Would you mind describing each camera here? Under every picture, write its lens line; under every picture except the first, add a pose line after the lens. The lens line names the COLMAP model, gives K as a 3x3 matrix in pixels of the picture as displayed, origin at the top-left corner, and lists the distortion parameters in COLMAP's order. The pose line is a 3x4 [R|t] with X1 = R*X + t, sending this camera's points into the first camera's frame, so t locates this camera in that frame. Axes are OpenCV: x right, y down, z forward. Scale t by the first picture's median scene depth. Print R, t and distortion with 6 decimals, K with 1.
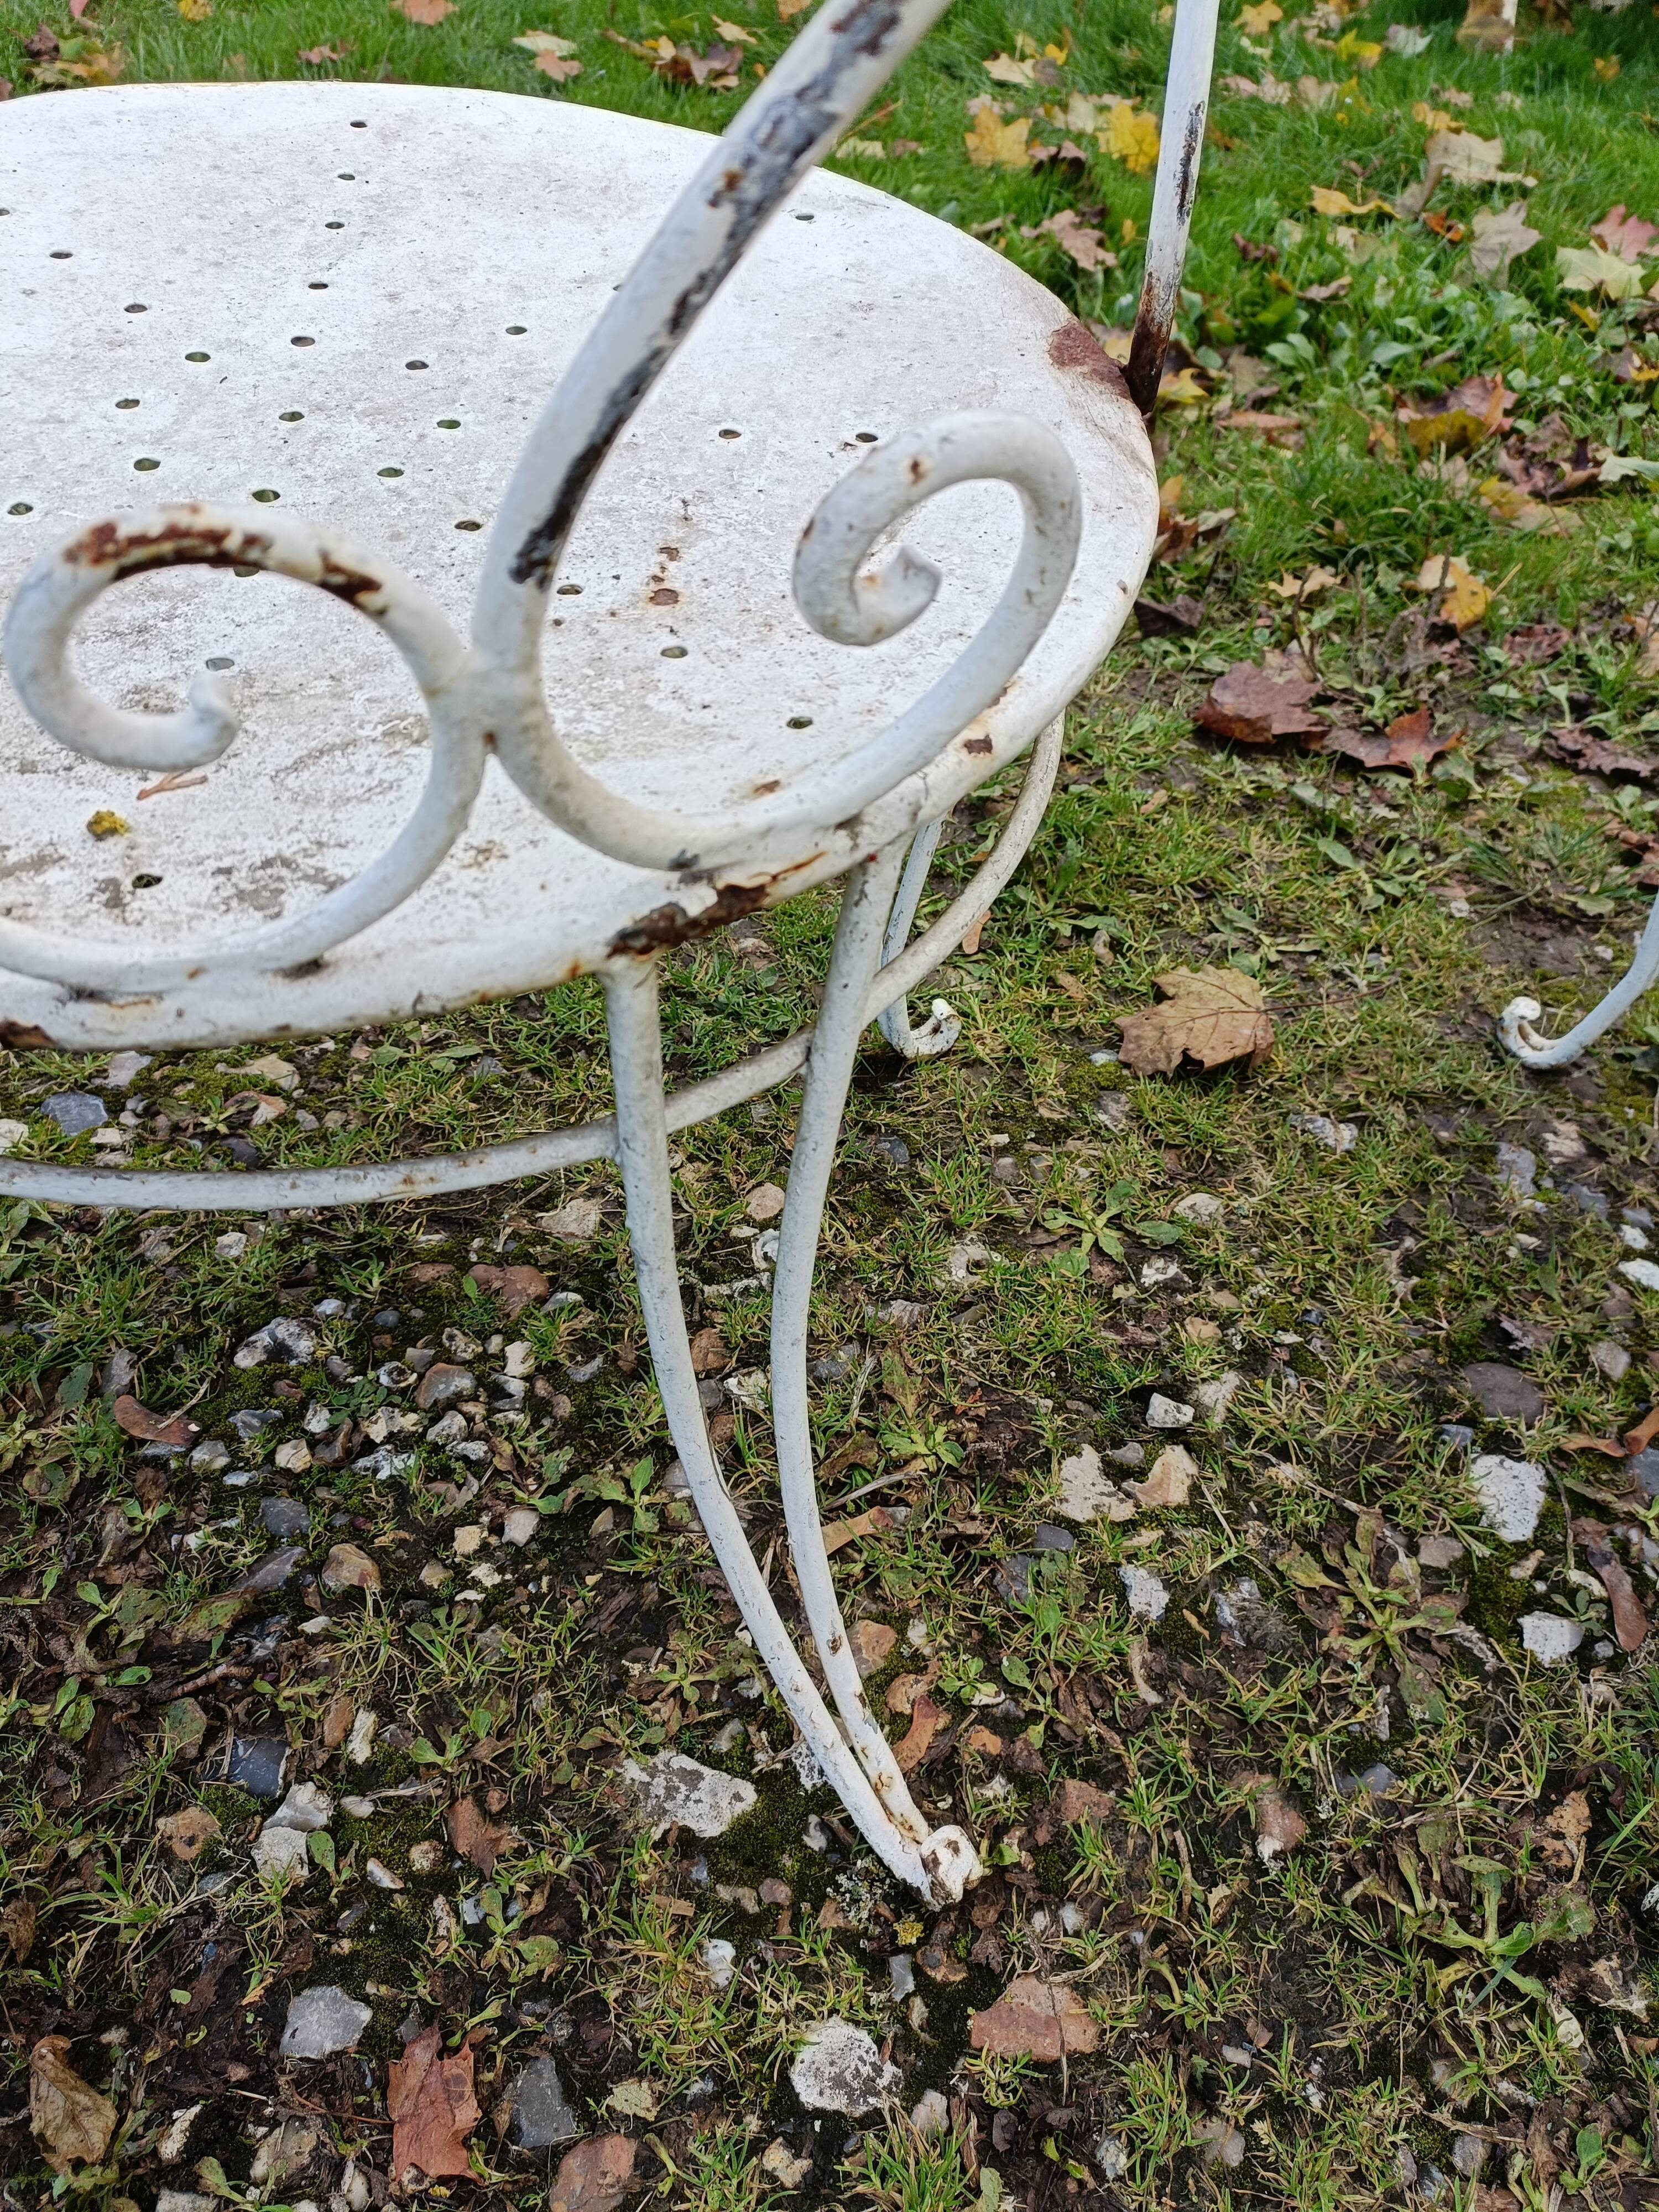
lens RADIAL K [[1625.3, 0, 823.0], [0, 1625.3, 1096.0], [0, 0, 1]] dist [0.069069, -0.083342]
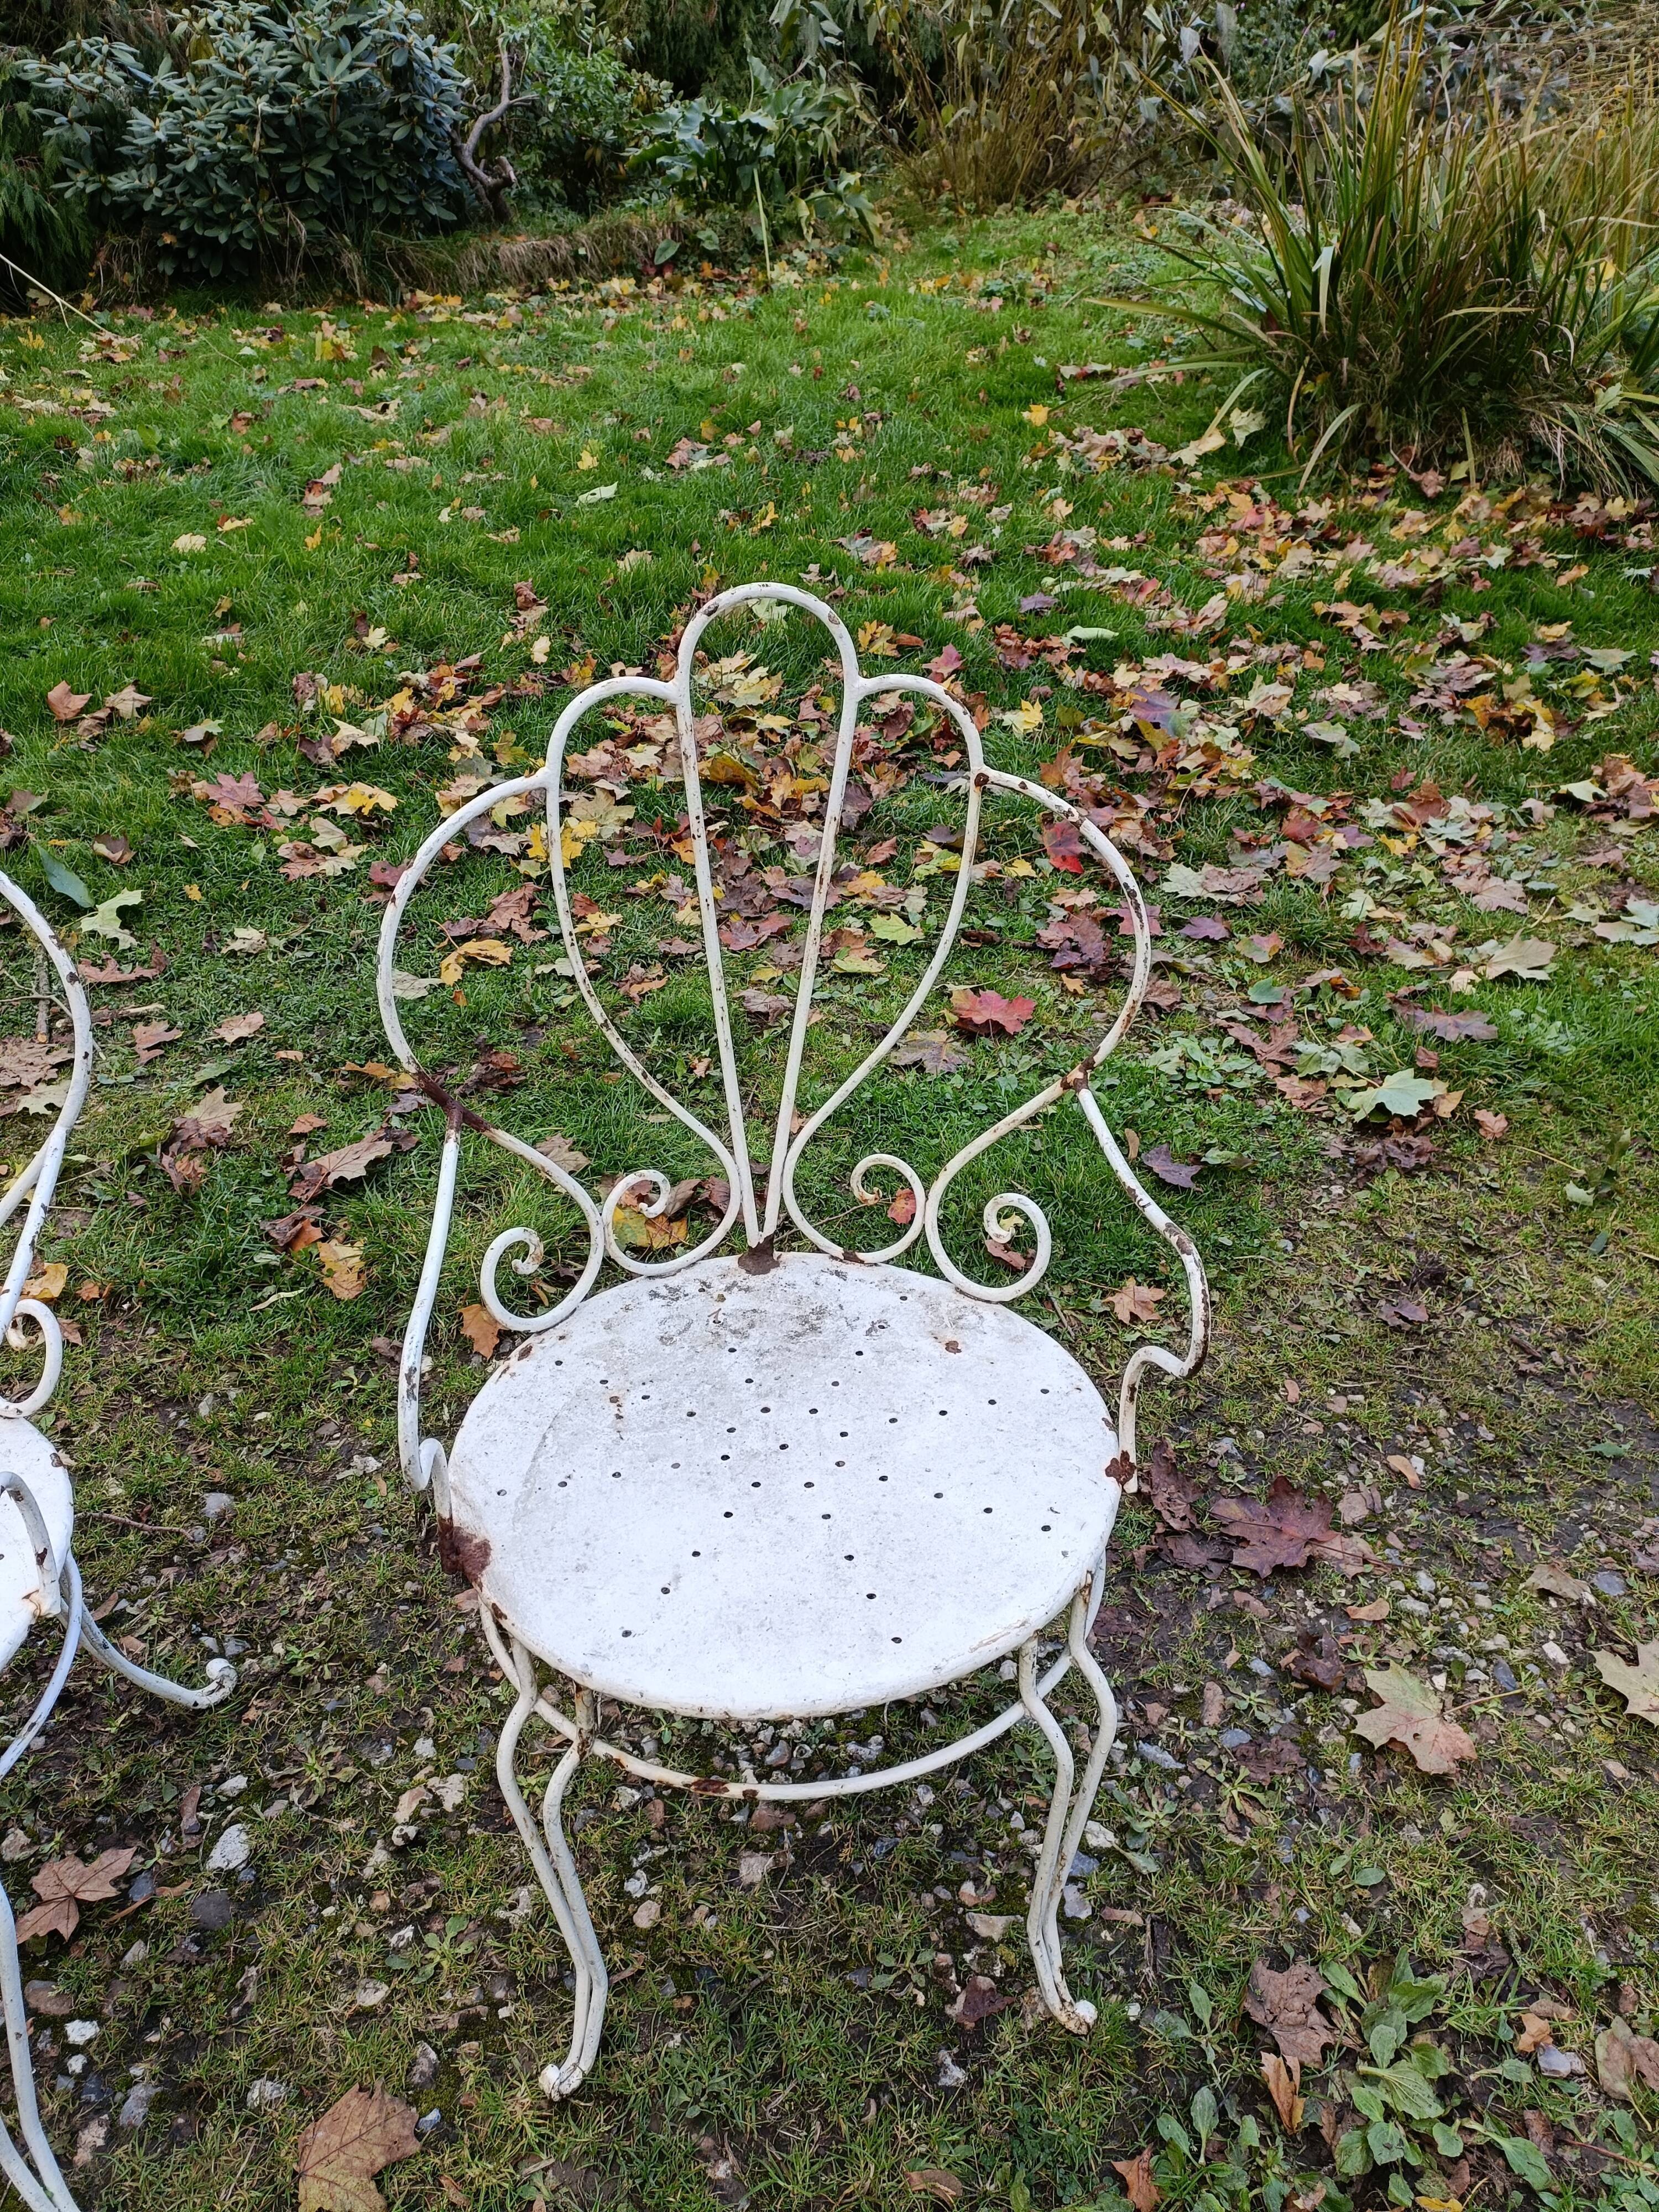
lens RADIAL K [[1614.0, 0, 824.8], [0, 1614.0, 1097.9], [0, 0, 1]] dist [0.070168, -0.070753]
pose [[-0.957887, 0.115097, -0.263068, 0.152351], [-0.229641, 0.242948, 0.942466, -1.999279], [0.172387, 0.963187, -0.206286, 0.676105]]
